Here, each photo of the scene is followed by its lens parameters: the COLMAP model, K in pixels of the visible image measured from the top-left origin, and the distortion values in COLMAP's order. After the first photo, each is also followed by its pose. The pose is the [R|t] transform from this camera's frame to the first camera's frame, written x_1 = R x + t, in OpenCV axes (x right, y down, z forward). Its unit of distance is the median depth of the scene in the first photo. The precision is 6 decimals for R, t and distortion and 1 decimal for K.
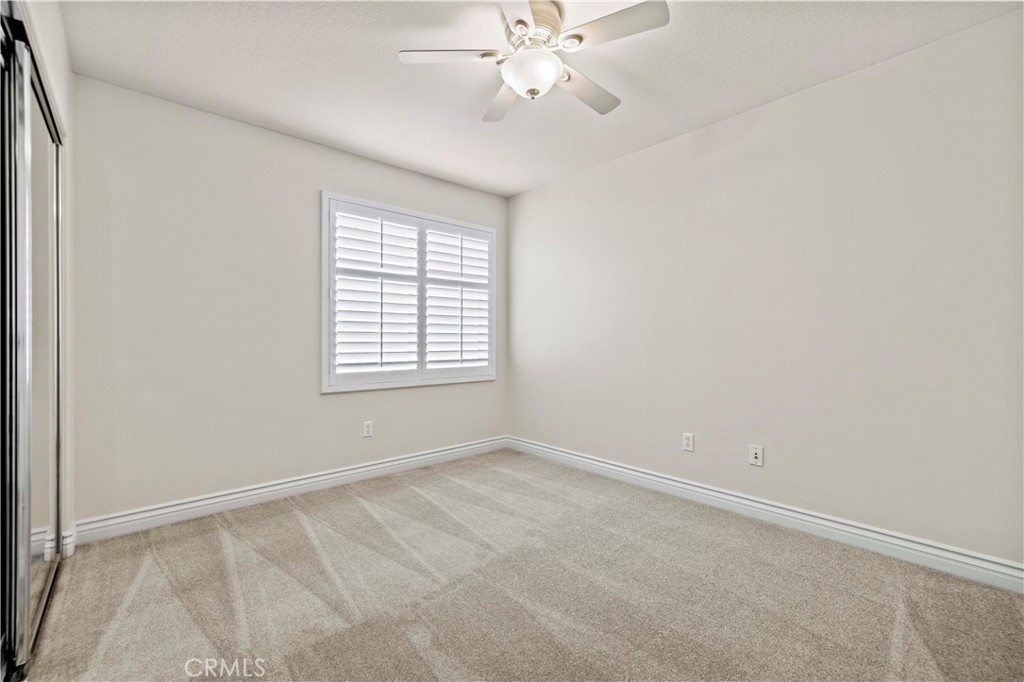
lens RADIAL K [[432.3, 0, 502.0], [0, 432.3, 337.5], [0, 0, 1]] dist [0.003246, -0.000311]
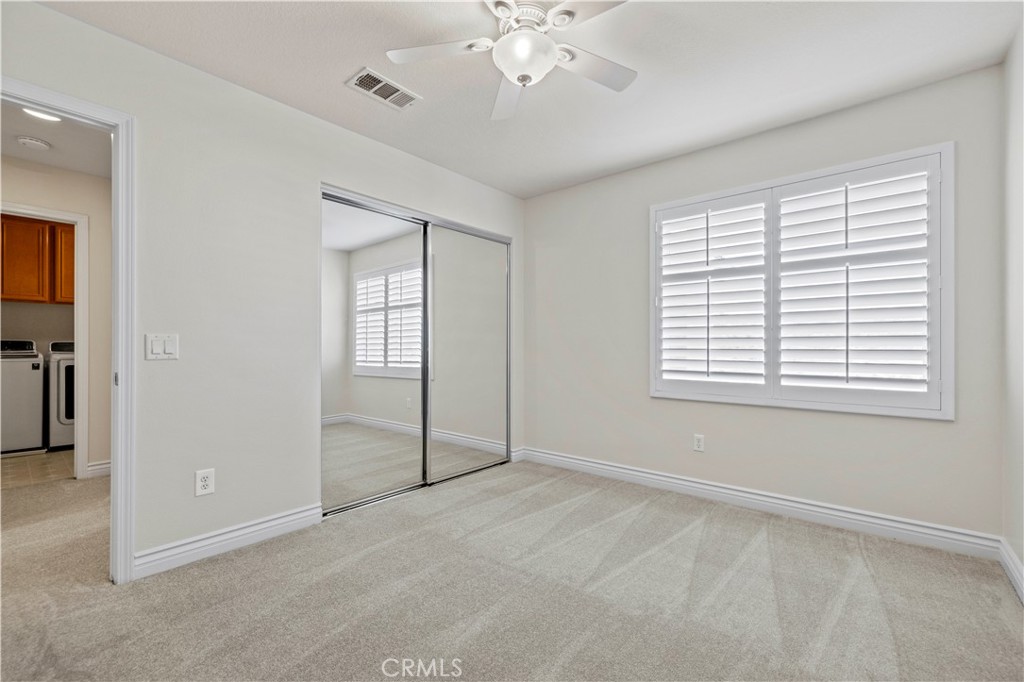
lens RADIAL K [[432.3, 0, 505.1], [0, 432.3, 343.0], [0, 0, 1]] dist [0.003246, -0.000311]
pose [[0.147159, -0.003962, -0.989105, 0.582738], [0.004849, 0.999983, -0.003284, -0.000766], [0.989101, -0.004313, 0.147176, 0.488858]]
